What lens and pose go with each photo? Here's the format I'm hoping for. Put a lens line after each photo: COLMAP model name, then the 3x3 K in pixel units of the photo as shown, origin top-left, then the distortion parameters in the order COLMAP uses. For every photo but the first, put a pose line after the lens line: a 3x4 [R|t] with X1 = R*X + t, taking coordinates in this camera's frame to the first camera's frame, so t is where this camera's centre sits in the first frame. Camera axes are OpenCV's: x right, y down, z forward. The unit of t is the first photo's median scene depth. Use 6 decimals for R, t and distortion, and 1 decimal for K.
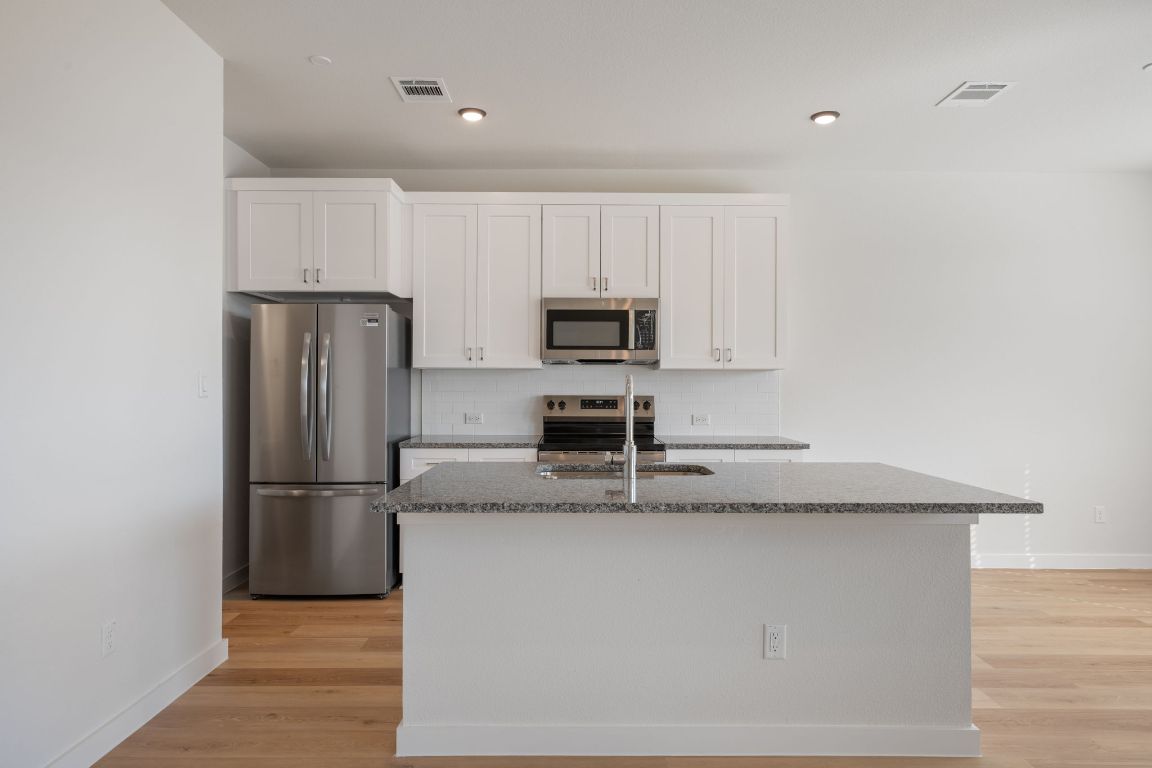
lens RADIAL K [[701.1, 0, 575.8], [0, 701.1, 383.1], [0, 0, 1]] dist [-0.008062, 0.005889]
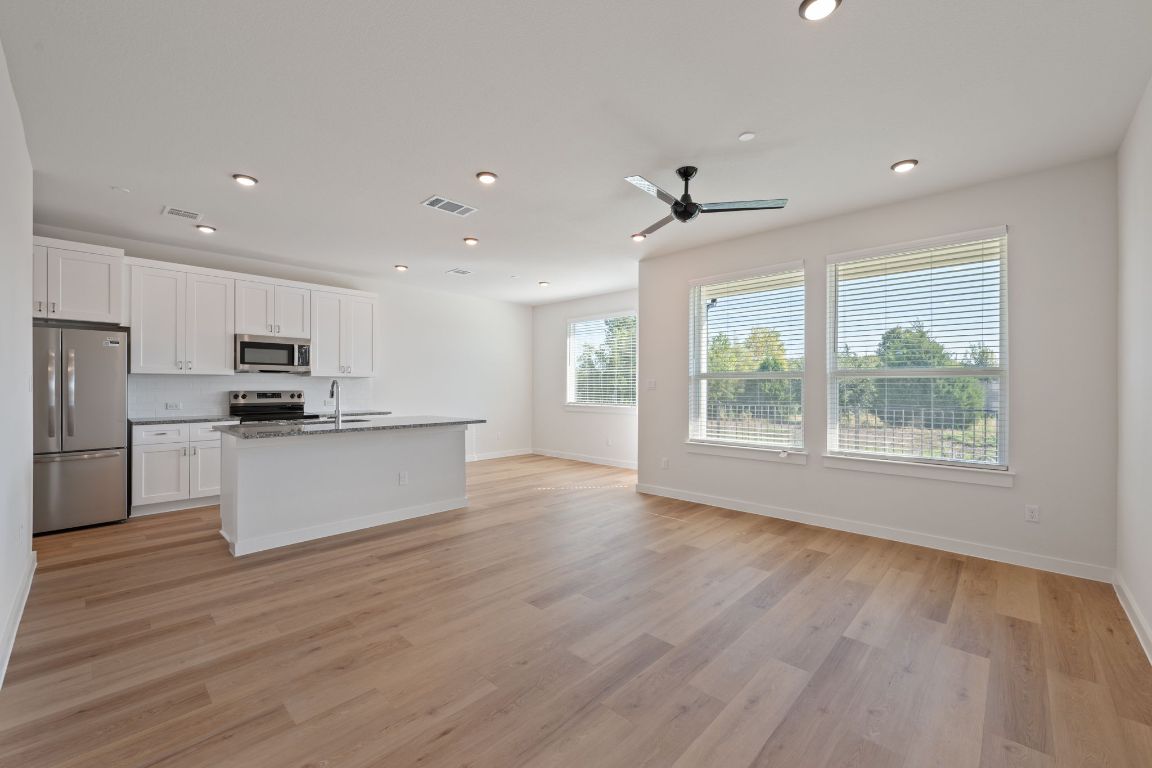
lens RADIAL K [[469.9, 0, 573.0], [0, 469.9, 386.8], [0, 0, 1]] dist [0.002653, 0.000553]
pose [[0.699458, -0.002165, 0.714670, -0.296025], [-0.002917, 0.999978, 0.005884, -0.001357], [-0.714668, -0.006200, 0.699437, -0.398516]]
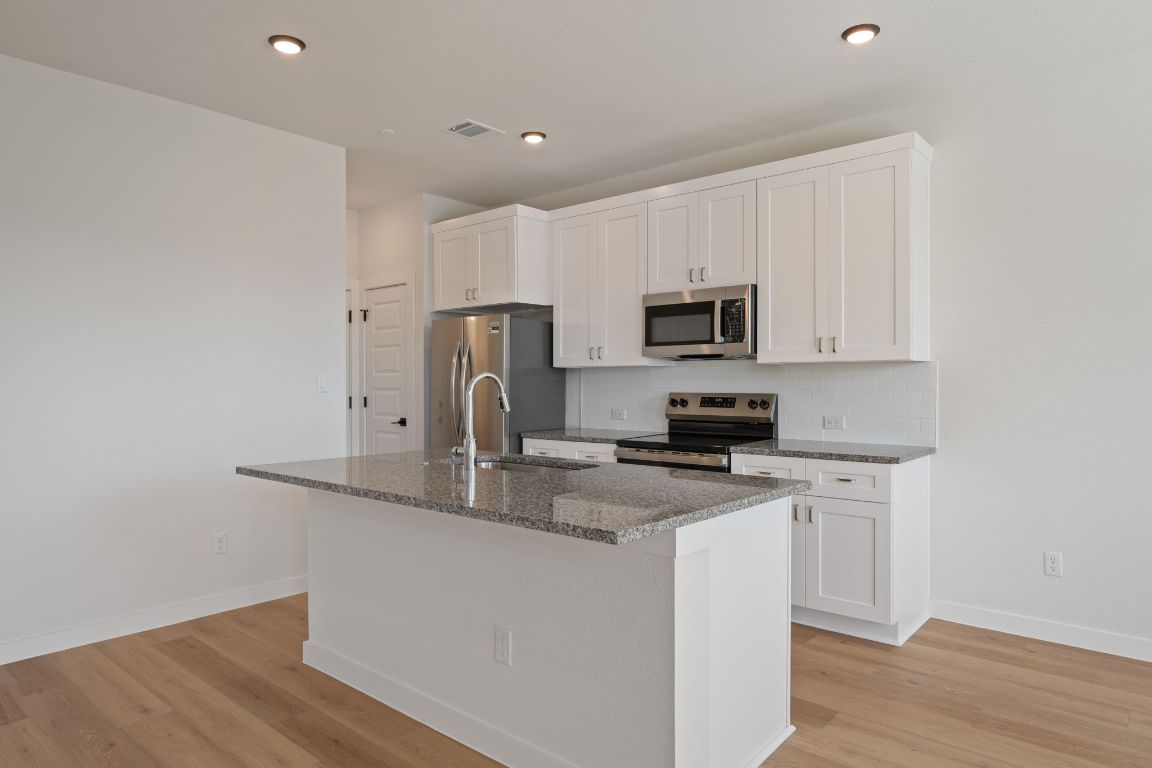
lens RADIAL K [[701.1, 0, 571.9], [0, 701.1, 388.7], [0, 0, 1]] dist [-0.008062, 0.005889]
pose [[0.753524, 0.000428, -0.657420, 0.532395], [0.006727, 0.999942, 0.008362, 0.002789], [0.657386, -0.010724, 0.753478, 0.179097]]
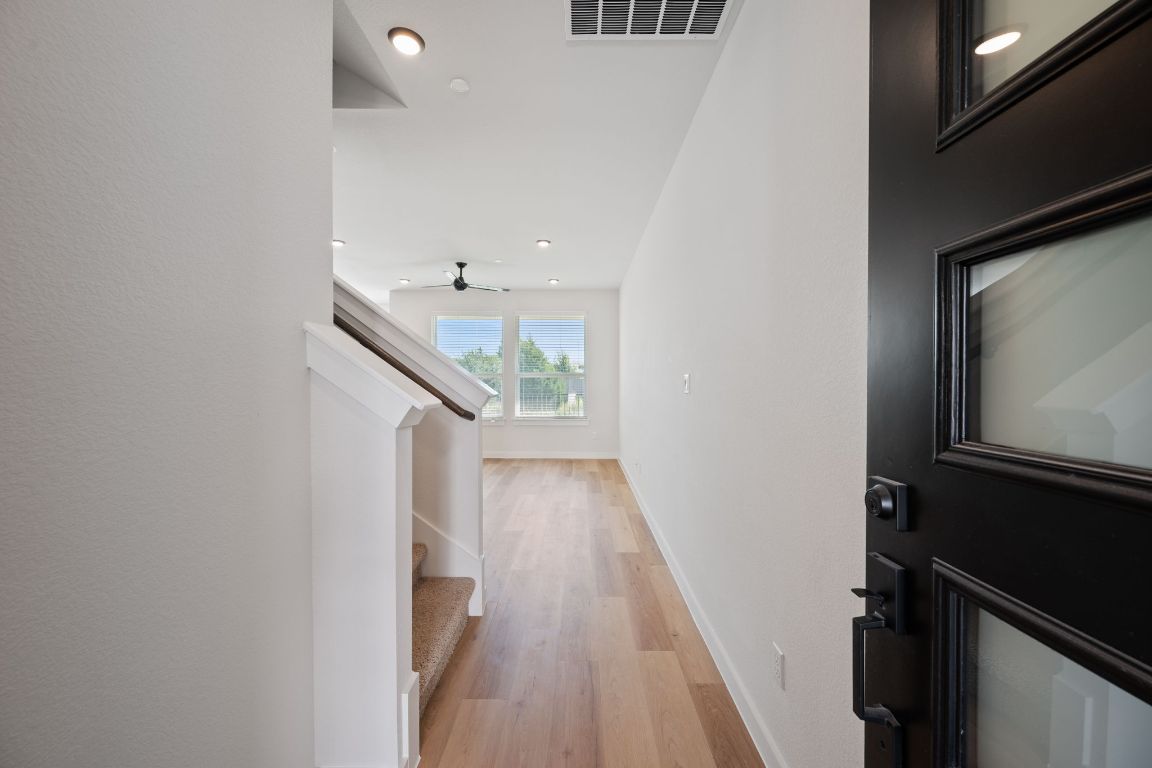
lens RADIAL K [[452.1, 0, 577.3], [0, 452.1, 384.5], [0, 0, 1]] dist [0.006950, -0.000020]
pose [[0.021943, -0.010460, 0.999705, -0.872230], [-0.002740, 0.999941, 0.010523, -0.005020], [-0.999755, -0.002970, 0.021913, -0.372066]]
